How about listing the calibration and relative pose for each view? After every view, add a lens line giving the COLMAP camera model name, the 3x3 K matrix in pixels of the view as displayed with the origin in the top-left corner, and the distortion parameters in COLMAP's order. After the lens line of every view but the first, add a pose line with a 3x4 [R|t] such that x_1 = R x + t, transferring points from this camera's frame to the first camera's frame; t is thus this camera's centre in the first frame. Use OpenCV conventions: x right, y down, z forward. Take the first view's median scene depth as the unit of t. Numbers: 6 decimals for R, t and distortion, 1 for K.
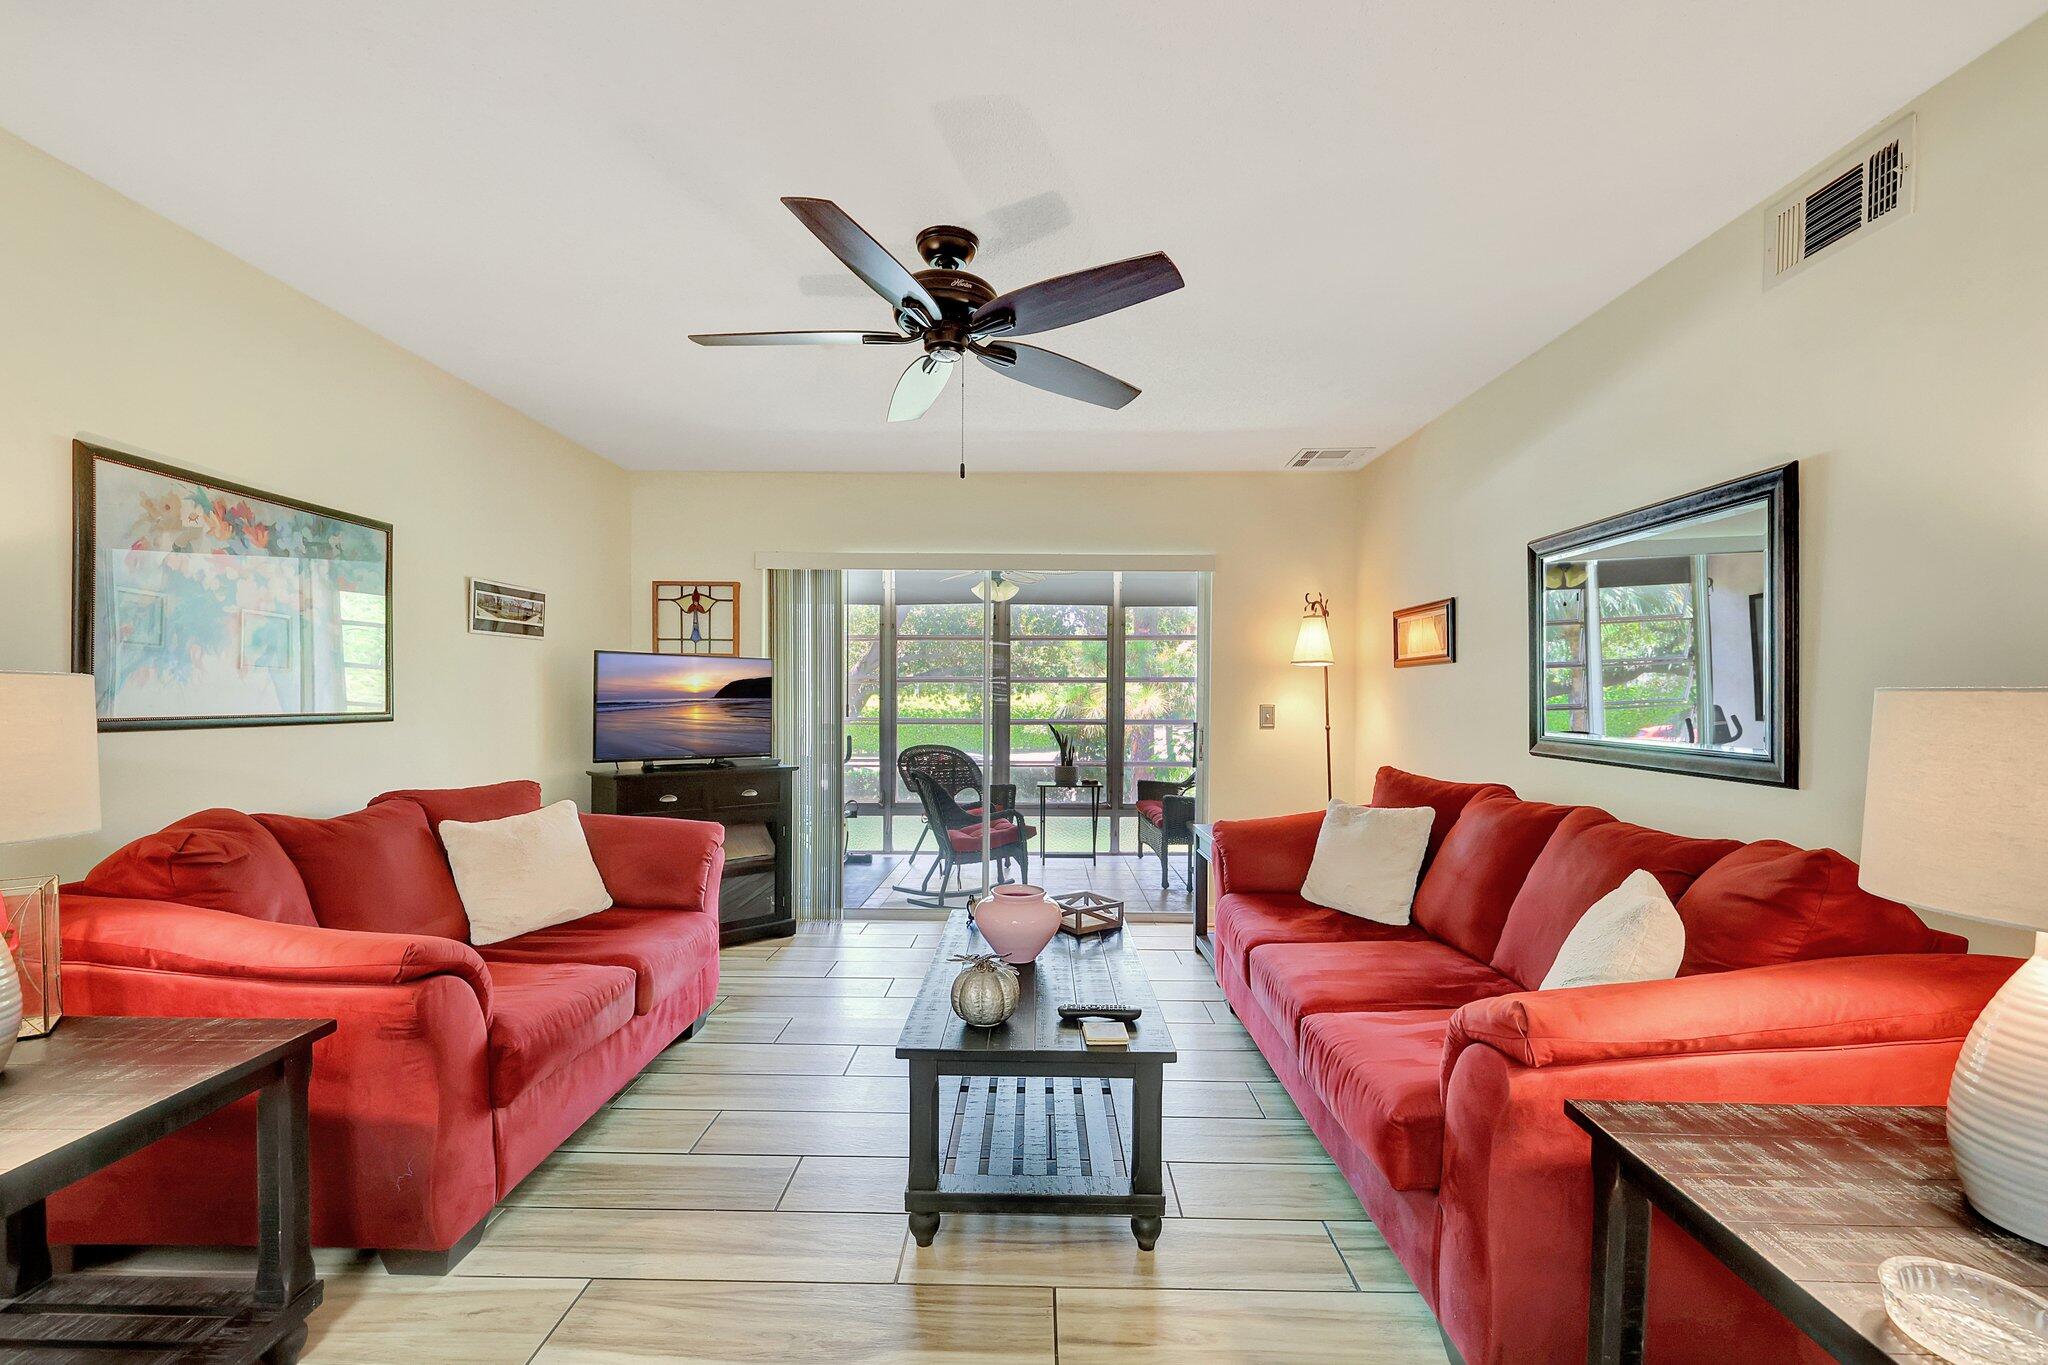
lens RADIAL K [[865.5, 0, 1025.9], [0, 865.5, 707.6], [0, 0, 1]] dist [-0.000968, 0.000067]
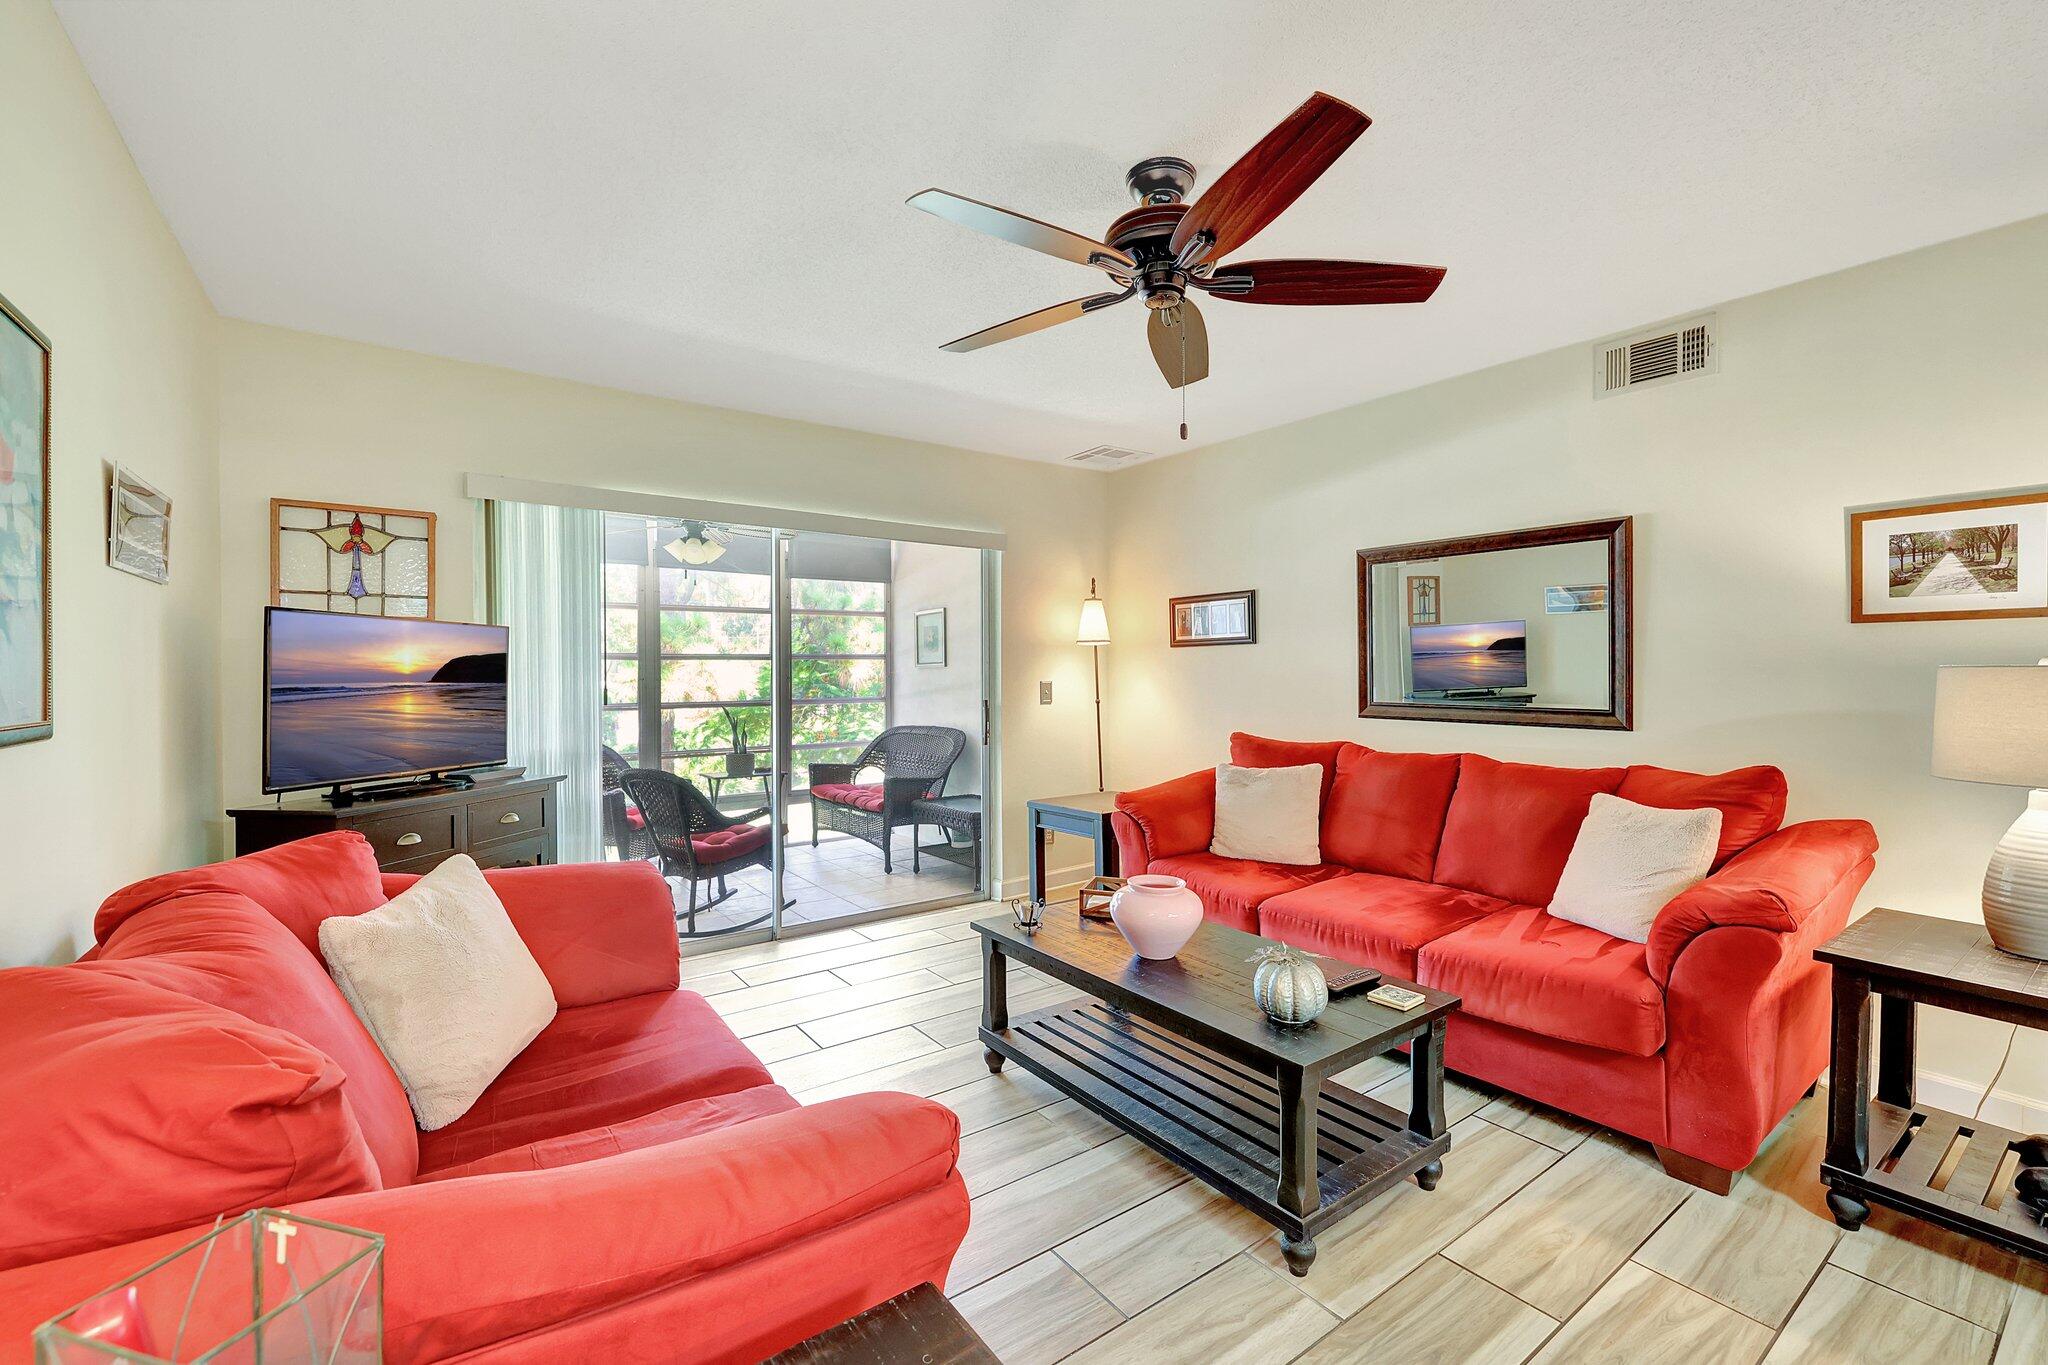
lens RADIAL K [[854.8, 0, 1029.2], [0, 854.8, 670.1], [0, 0, 1]] dist [-0.001025, -0.000075]
pose [[0.803477, -0.006814, 0.595297, -0.757050], [0.016645, 0.999801, -0.011022, -0.011426], [-0.595103, 0.018764, 0.803430, 0.373892]]
